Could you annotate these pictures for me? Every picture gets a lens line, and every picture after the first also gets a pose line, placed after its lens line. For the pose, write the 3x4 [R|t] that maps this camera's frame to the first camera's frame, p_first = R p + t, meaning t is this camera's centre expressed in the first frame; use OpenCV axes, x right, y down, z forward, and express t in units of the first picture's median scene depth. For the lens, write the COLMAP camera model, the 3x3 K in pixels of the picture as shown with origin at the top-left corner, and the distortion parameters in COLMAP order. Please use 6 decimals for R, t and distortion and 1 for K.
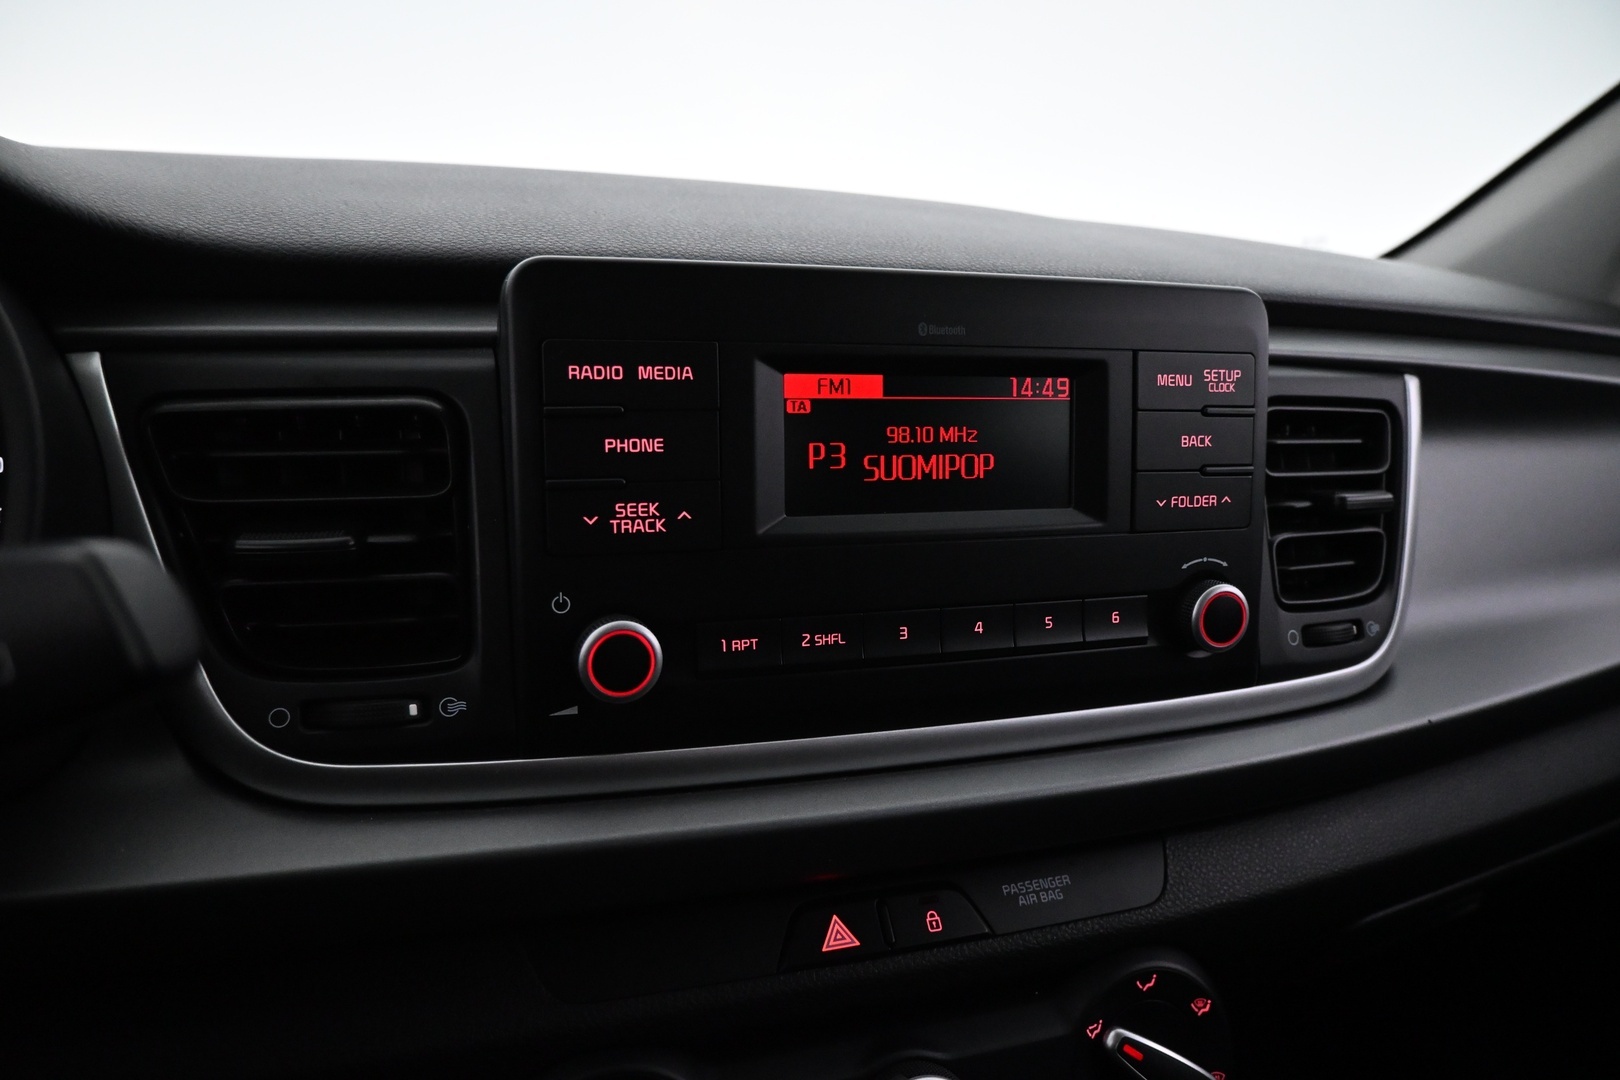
lens RADIAL K [[1110.1, 0, 810.0], [0, 1110.1, 540.0], [0, 0, 1]] dist [0.001002, -0.001334]
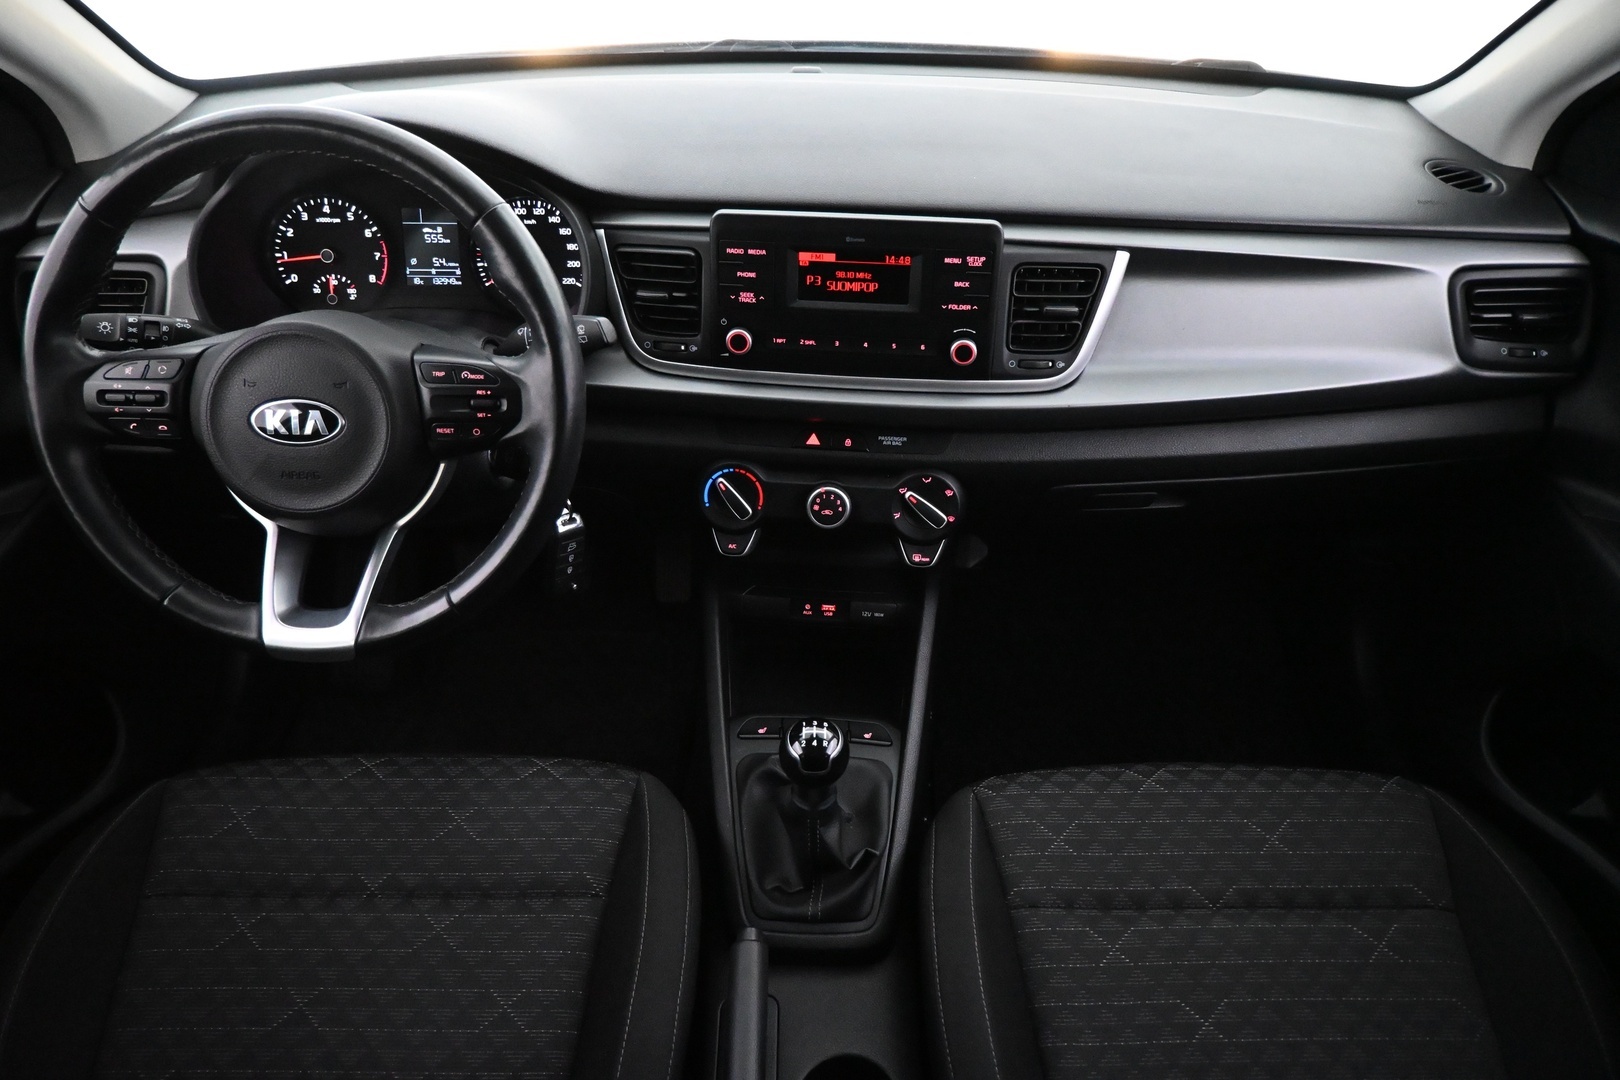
lens RADIAL K [[1110.1, 0, 810.0], [0, 1110.1, 540.0], [0, 0, 1]] dist [0.001002, -0.001334]
pose [[0.910425, 0.206875, -0.358230, 1.132793], [-0.068168, 0.929161, 0.363337, -0.475586], [0.408018, -0.306371, 0.860034, -1.642816]]
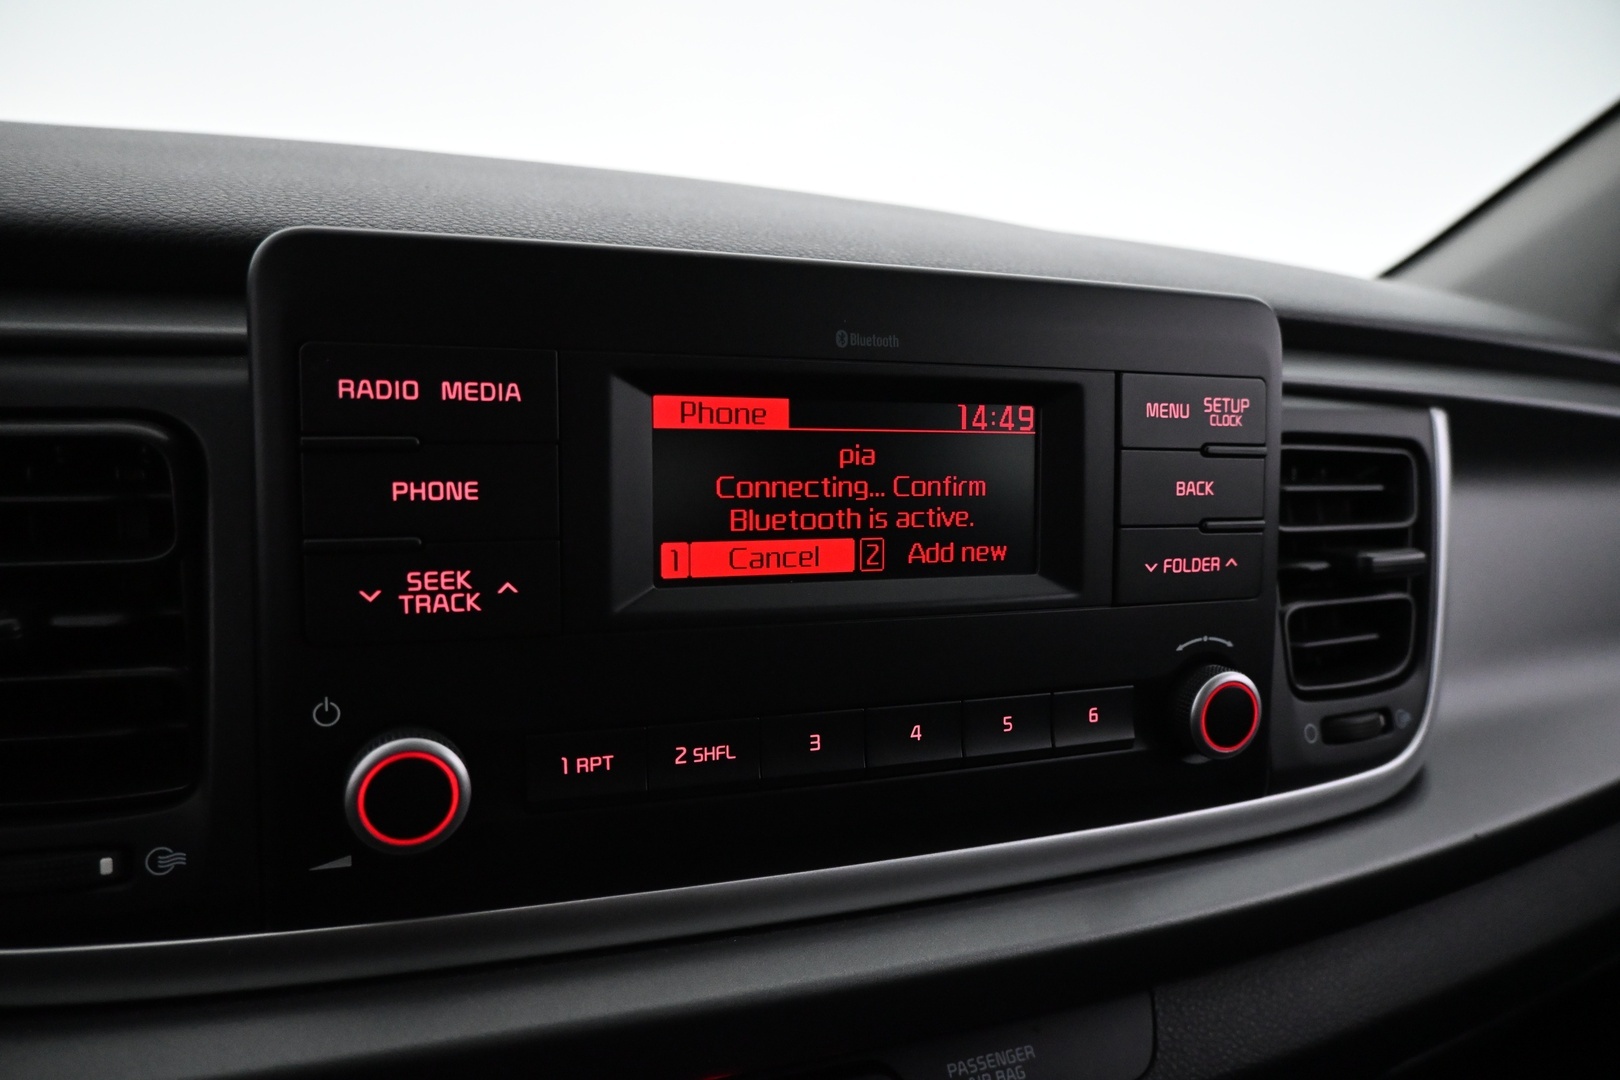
lens RADIAL K [[1115.4, 0, 810.0], [0, 1115.4, 540.0], [0, 0, 1]] dist [-0.003682, 0.000769]
pose [[0.999291, 0.006643, 0.037063, 0.050260], [-0.005579, 0.999572, -0.028731, -0.029987], [-0.037238, 0.028504, 0.998900, 0.236744]]
